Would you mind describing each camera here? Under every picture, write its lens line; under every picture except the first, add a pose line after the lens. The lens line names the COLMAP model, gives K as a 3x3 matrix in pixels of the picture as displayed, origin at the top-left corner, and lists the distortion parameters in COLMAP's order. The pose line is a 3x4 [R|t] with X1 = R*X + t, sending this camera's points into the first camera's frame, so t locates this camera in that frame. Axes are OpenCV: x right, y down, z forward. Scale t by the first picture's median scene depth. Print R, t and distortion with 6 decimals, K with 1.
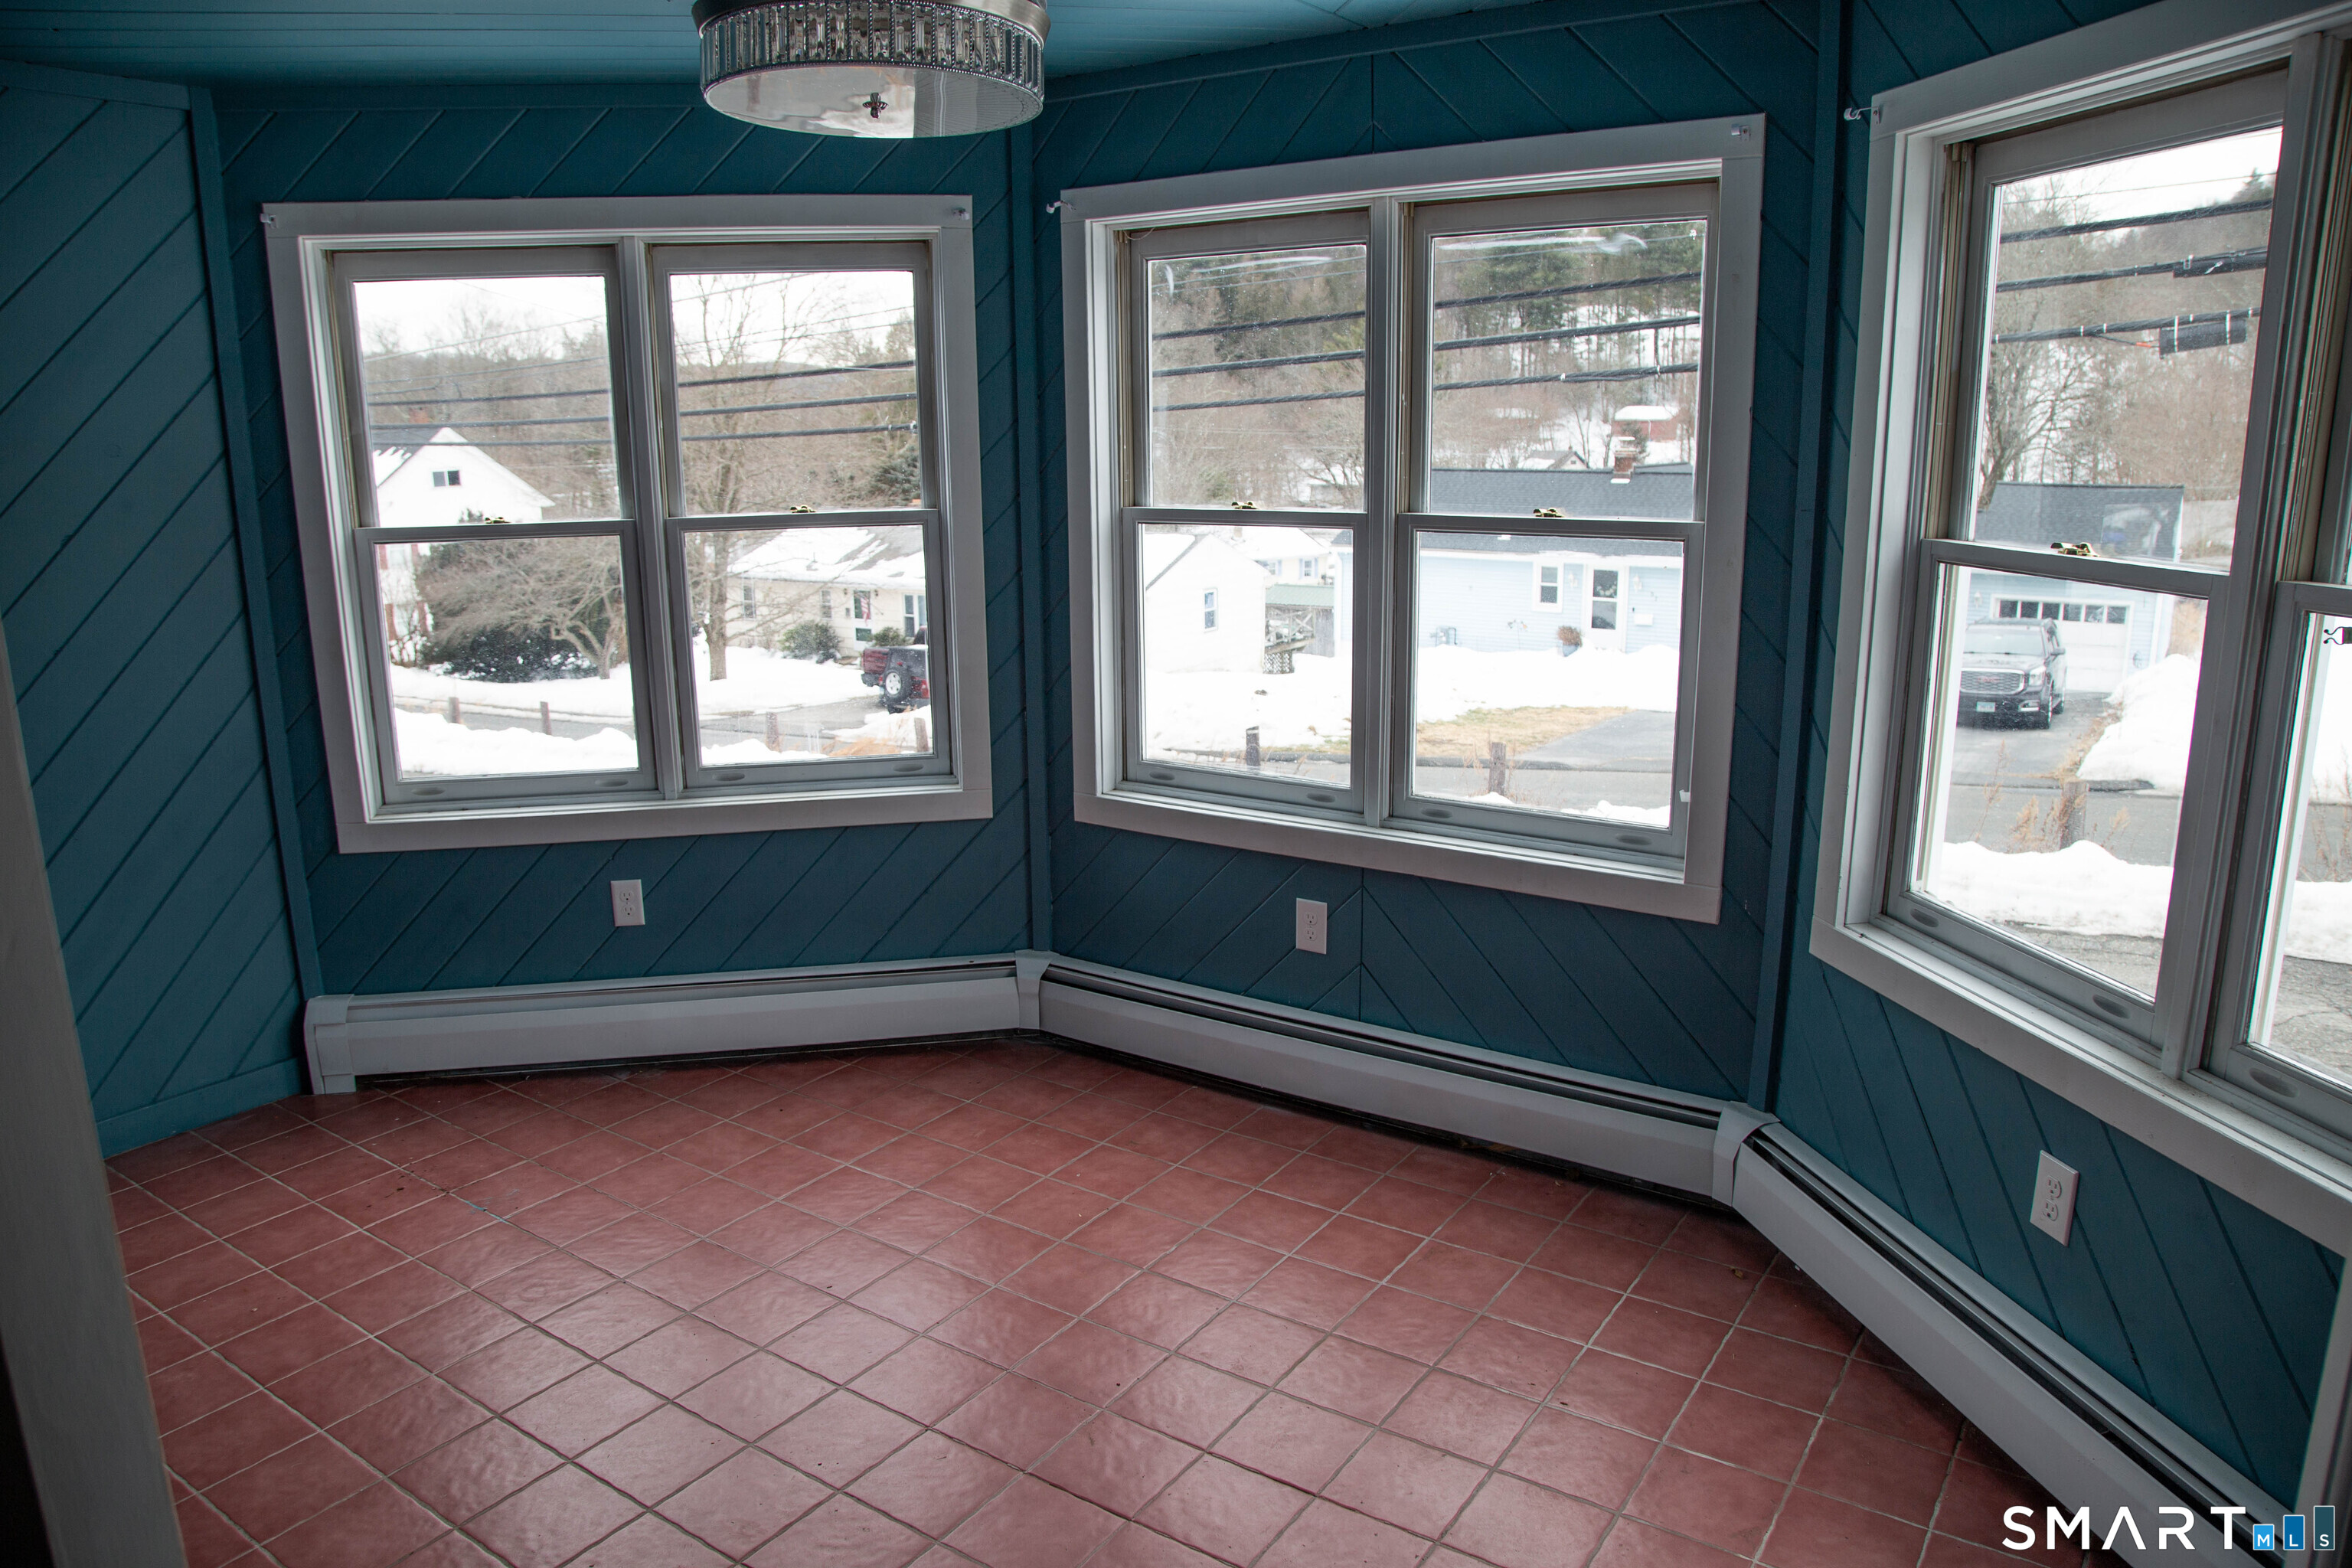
lens RADIAL K [[1579.3, 0, 1181.9], [0, 1579.3, 796.5], [0, 0, 1]] dist [-0.110394, 0.036916]
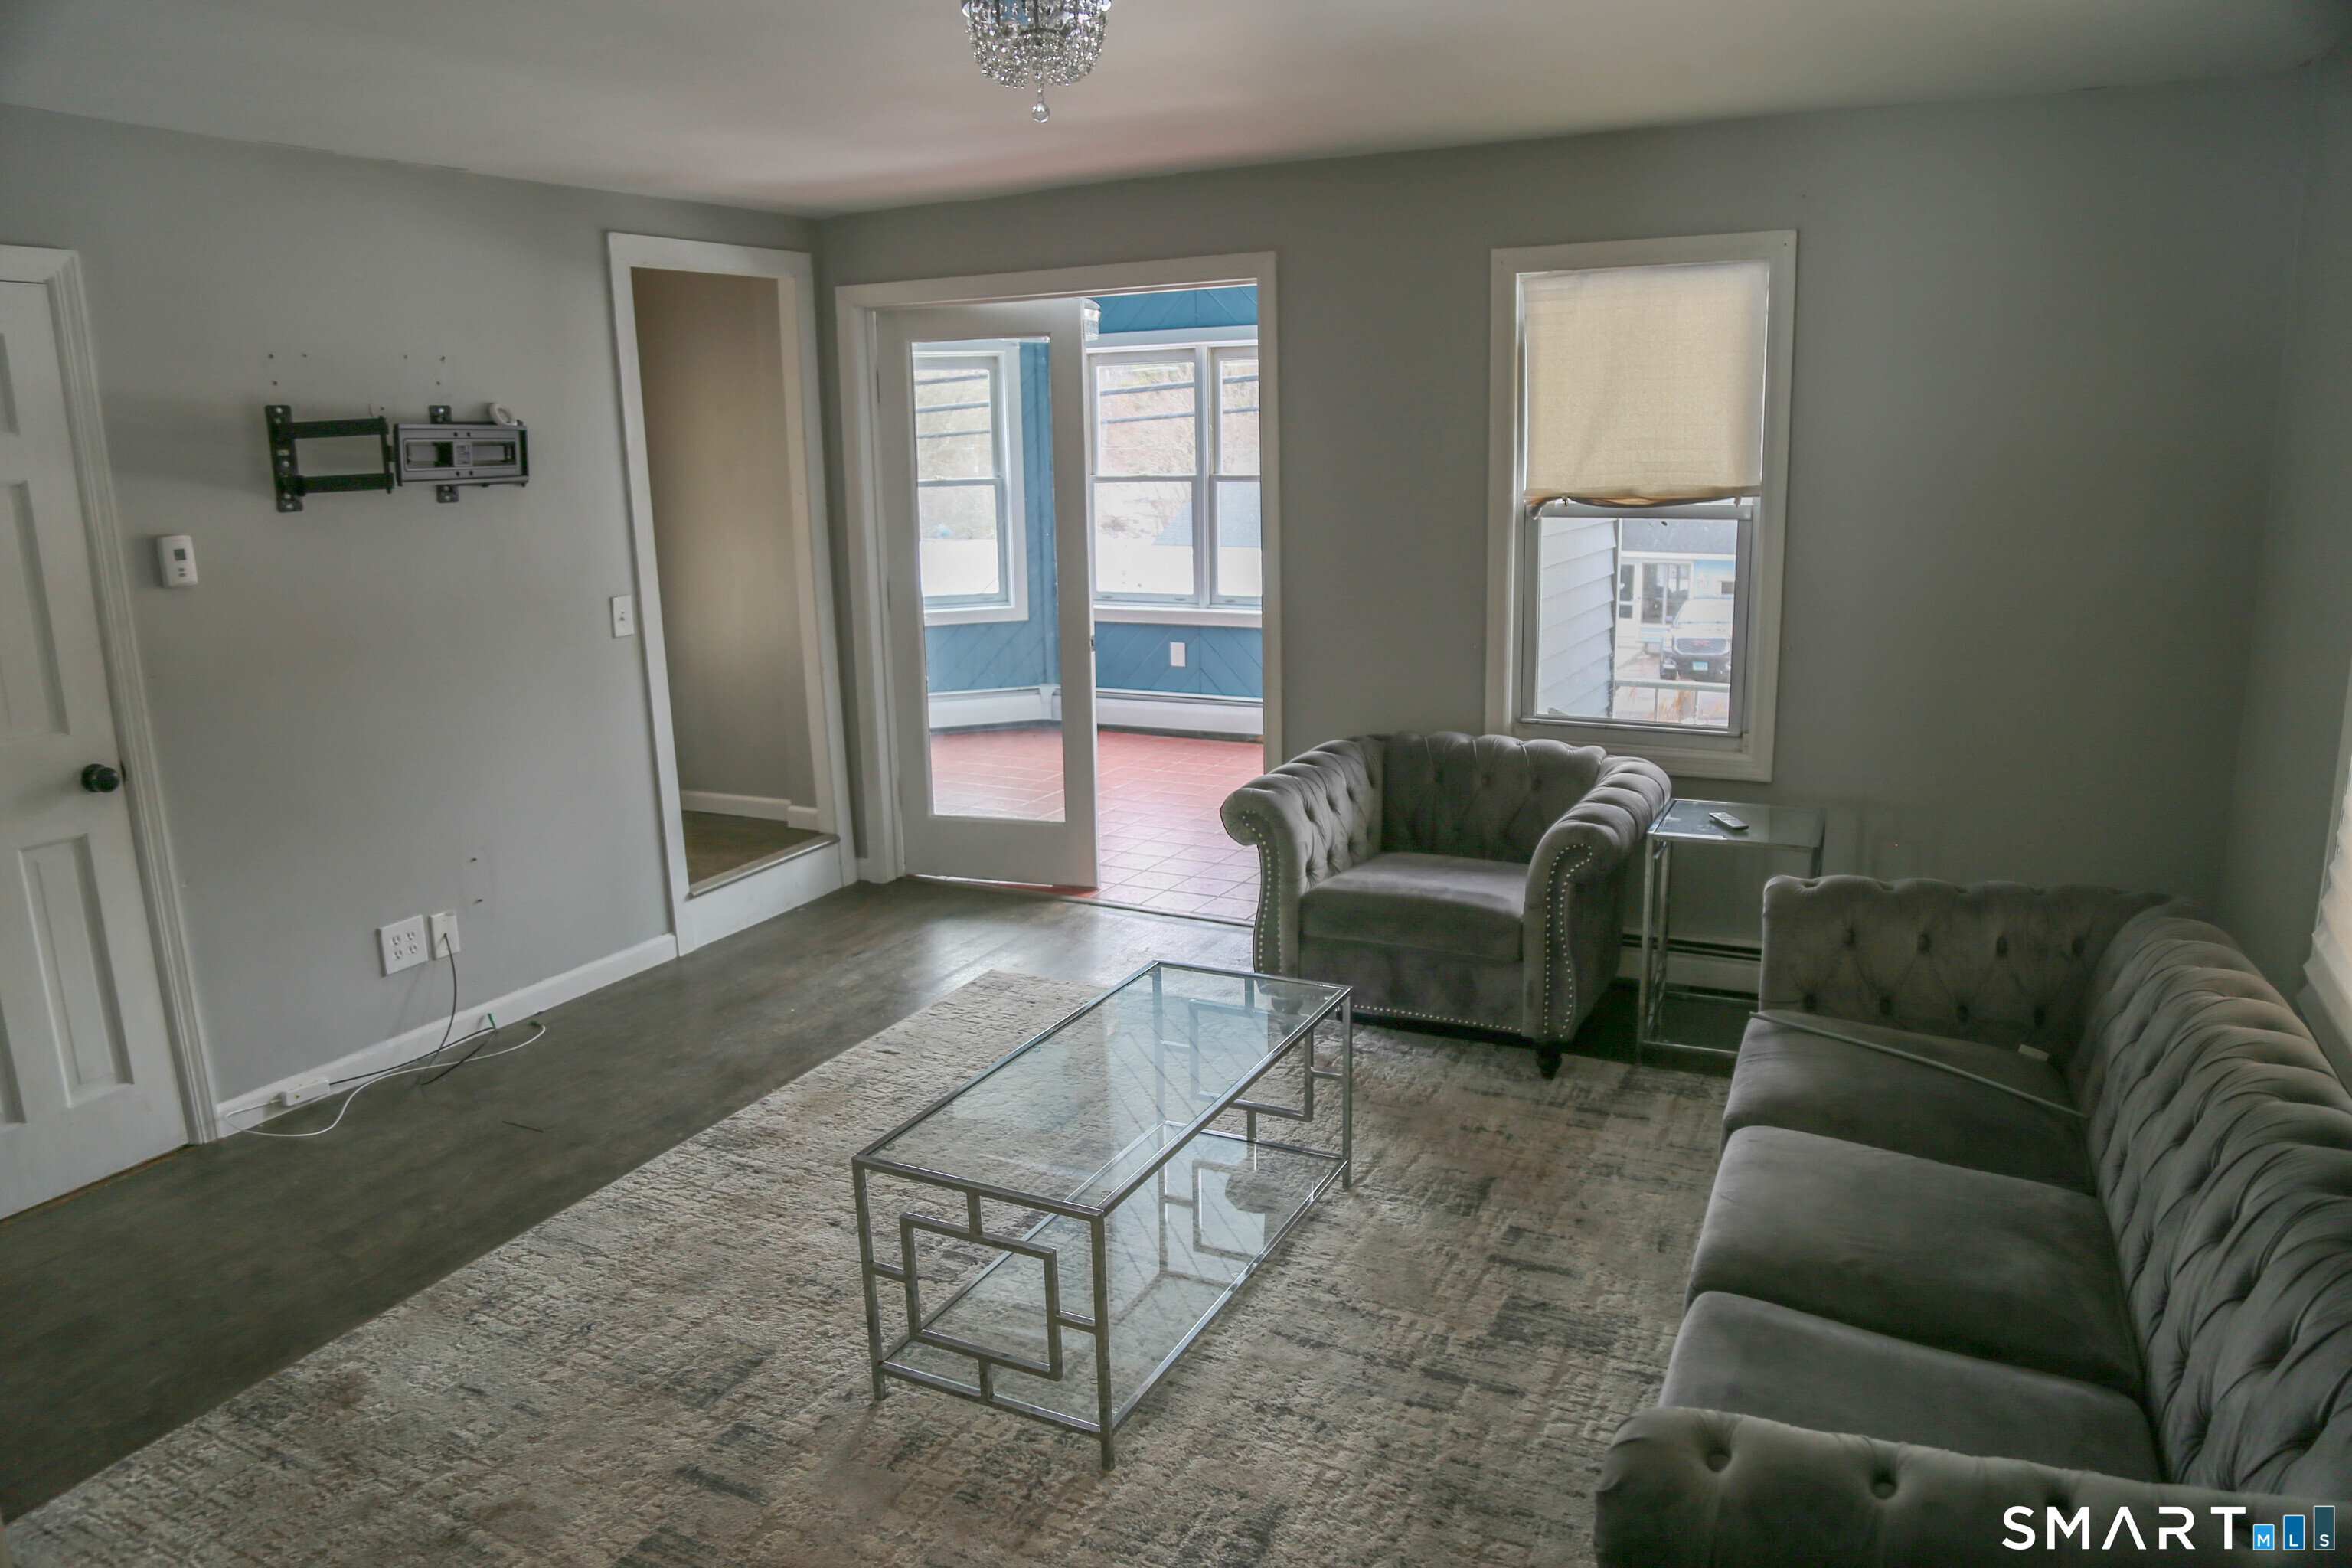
lens RADIAL K [[1579.3, 0, 1171.7], [0, 1579.3, 787.4], [0, 0, 1]] dist [-0.110394, 0.036916]
pose [[0.994315, -0.027882, 0.102760, -0.167955], [0.029714, 0.999425, -0.016338, 0.312367], [-0.102245, 0.019298, 0.994572, -1.281975]]
